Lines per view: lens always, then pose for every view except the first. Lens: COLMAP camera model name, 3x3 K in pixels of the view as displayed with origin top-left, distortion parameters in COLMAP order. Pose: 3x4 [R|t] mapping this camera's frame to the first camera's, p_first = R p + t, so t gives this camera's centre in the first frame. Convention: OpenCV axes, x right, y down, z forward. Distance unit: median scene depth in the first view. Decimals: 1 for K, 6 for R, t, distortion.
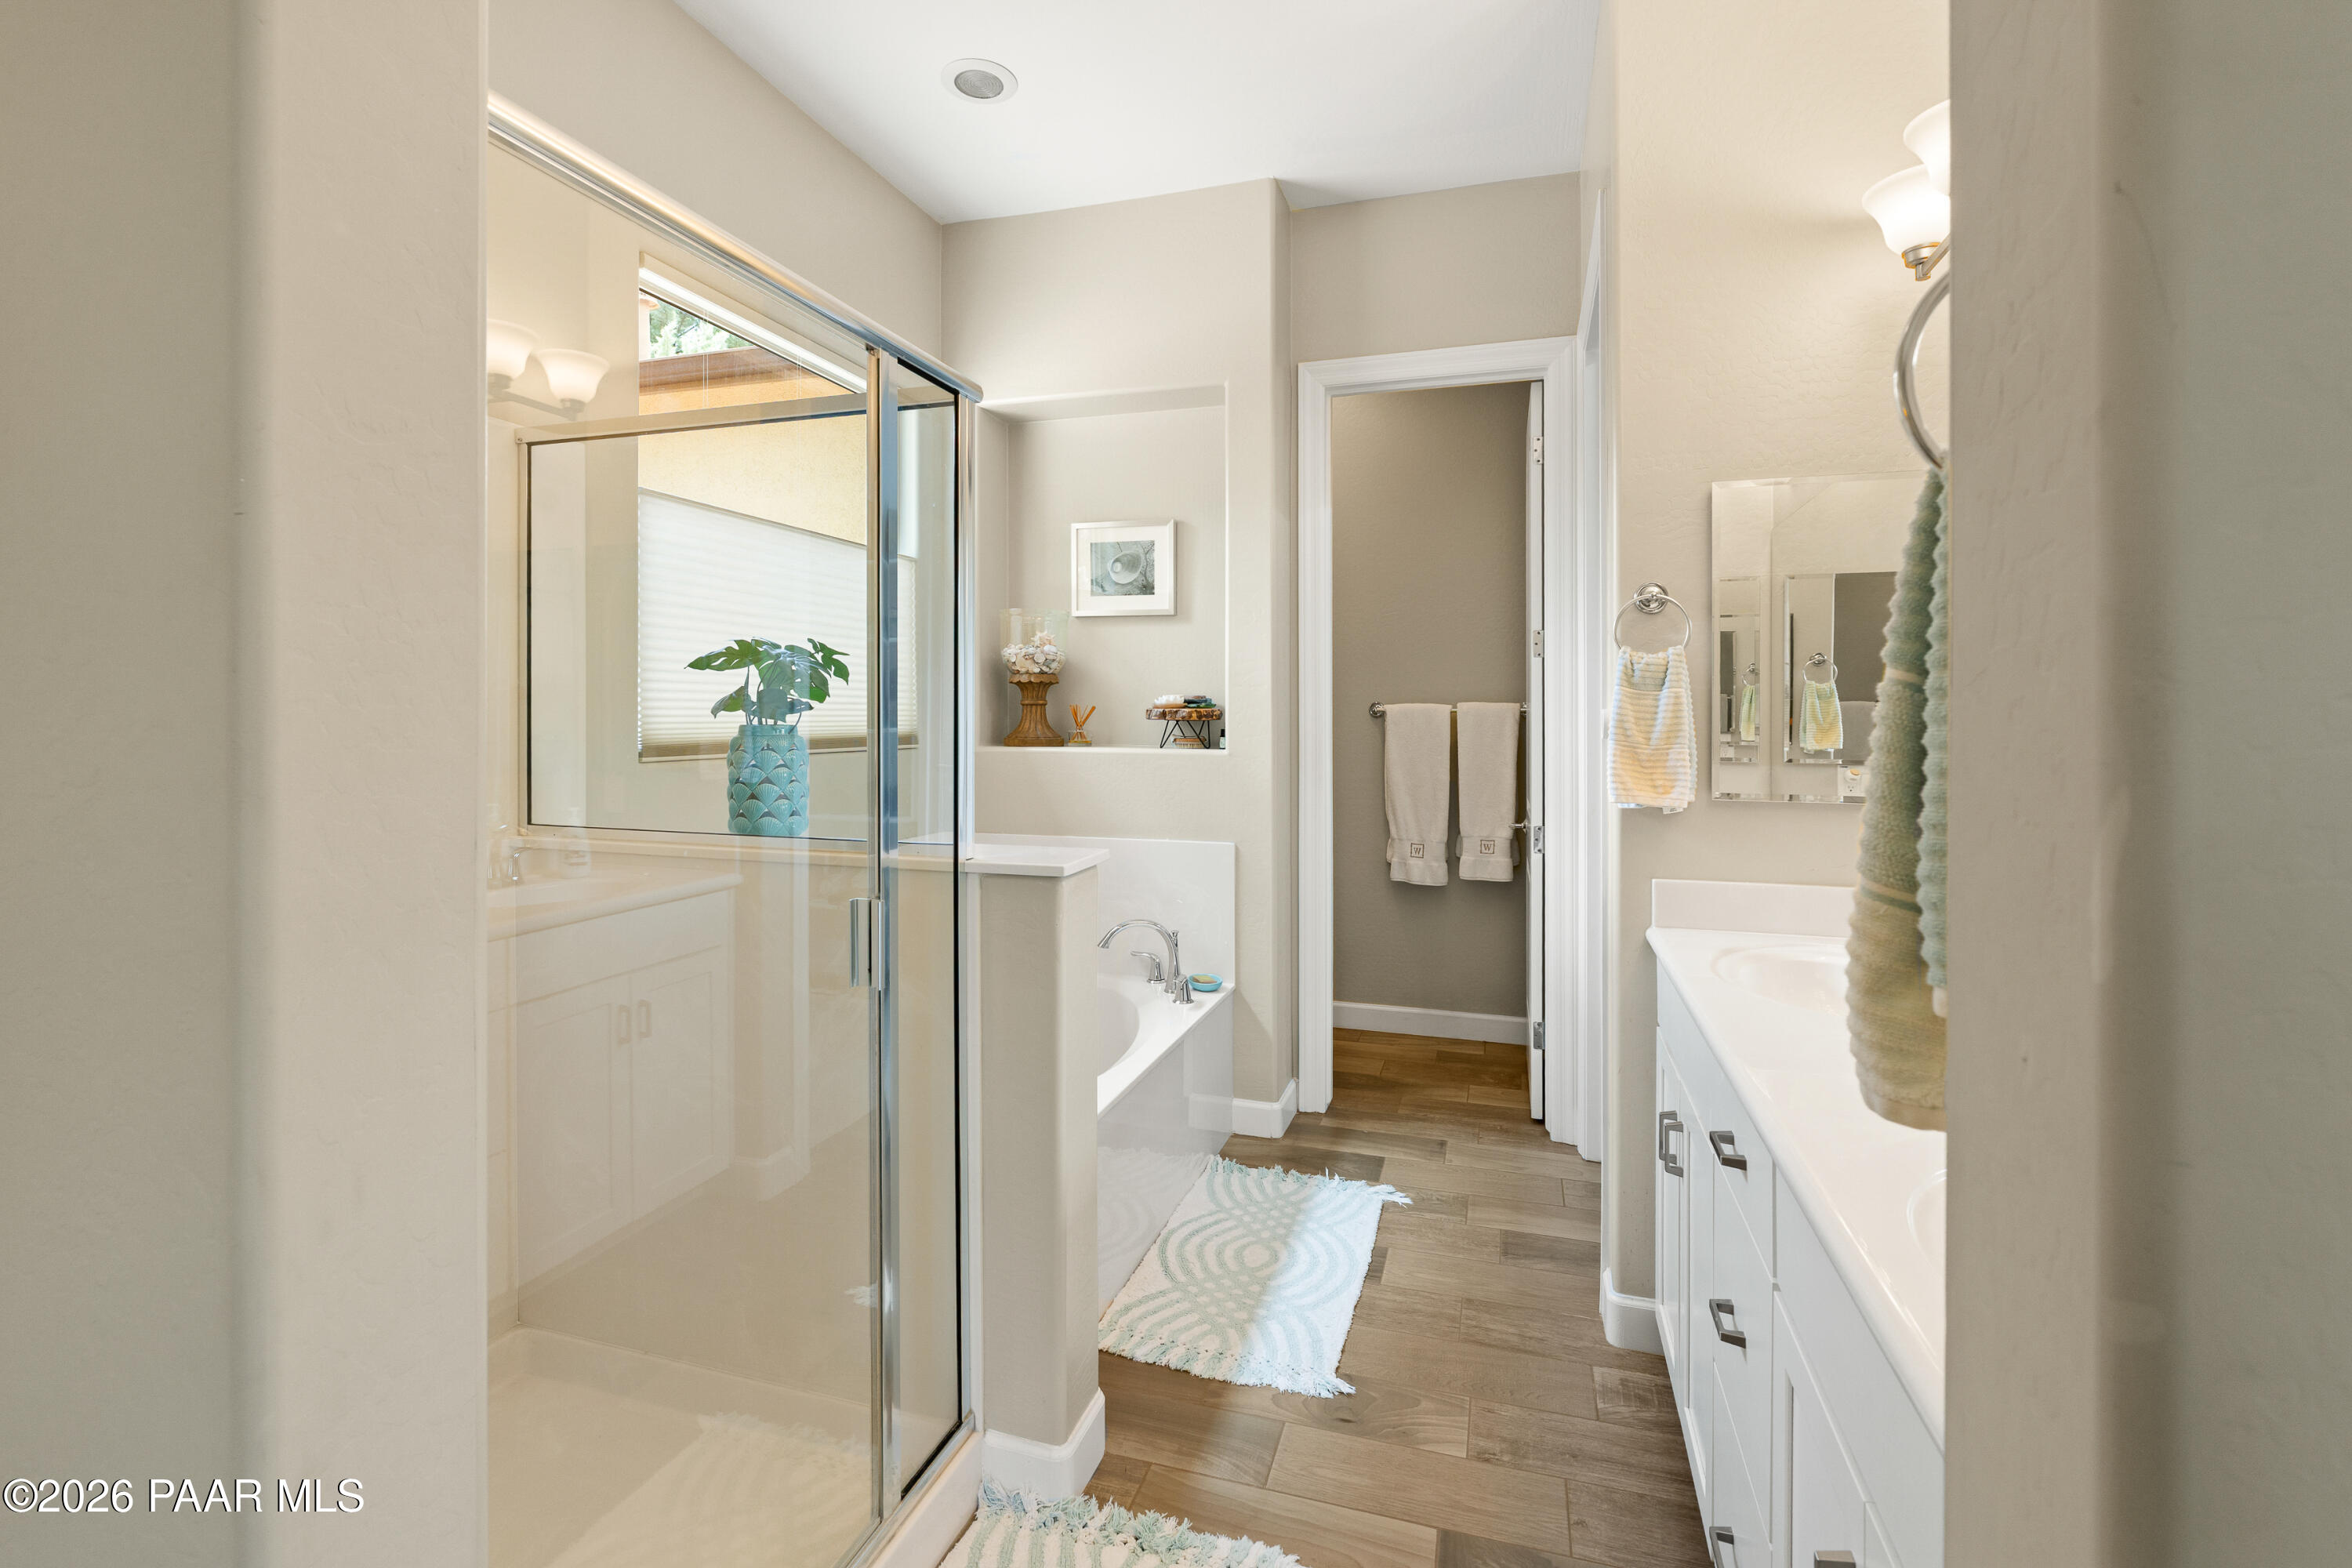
lens RADIAL K [[1063.0, 0, 1181.4], [0, 1063.0, 707.8], [0, 0, 1]] dist [-0.001320, -0.000085]
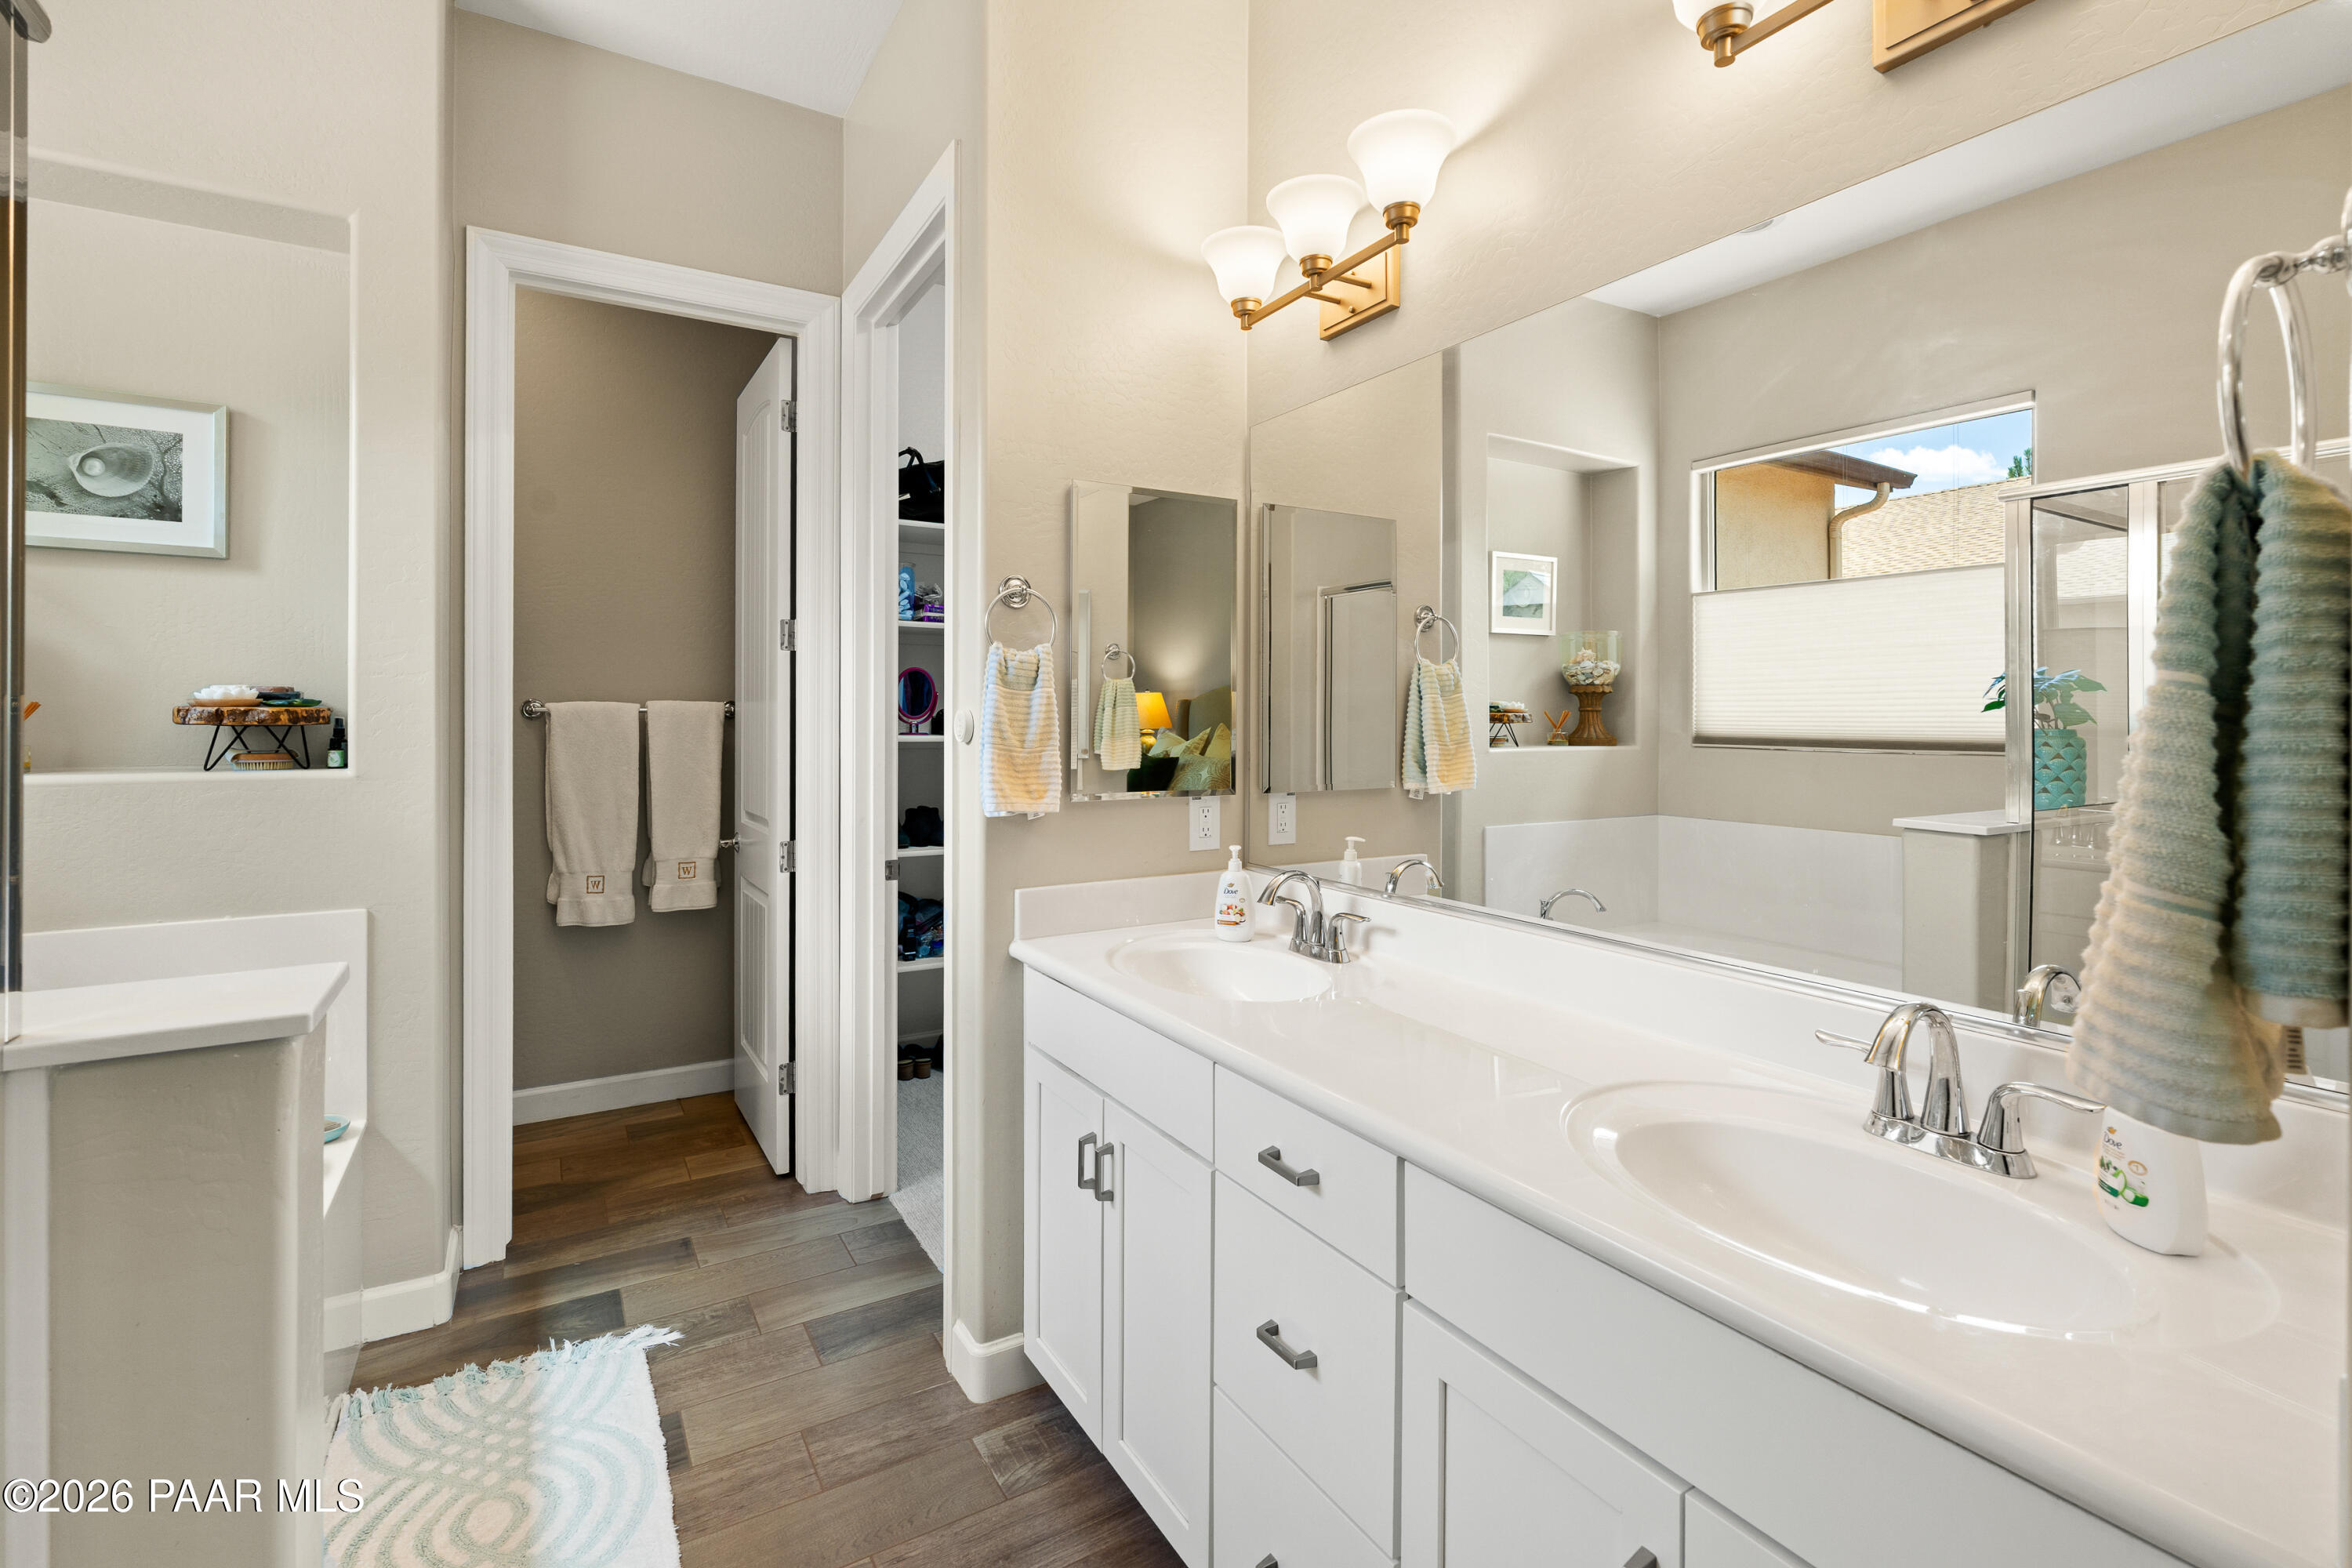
lens RADIAL K [[1063.0, 0, 1181.4], [0, 1063.0, 707.8], [0, 0, 1]] dist [-0.001320, -0.000085]
pose [[0.663814, 0.002805, 0.747893, -0.114246], [-0.003169, 0.999995, -0.000938, -0.000073], [-0.747891, -0.001748, 0.663819, 0.180363]]
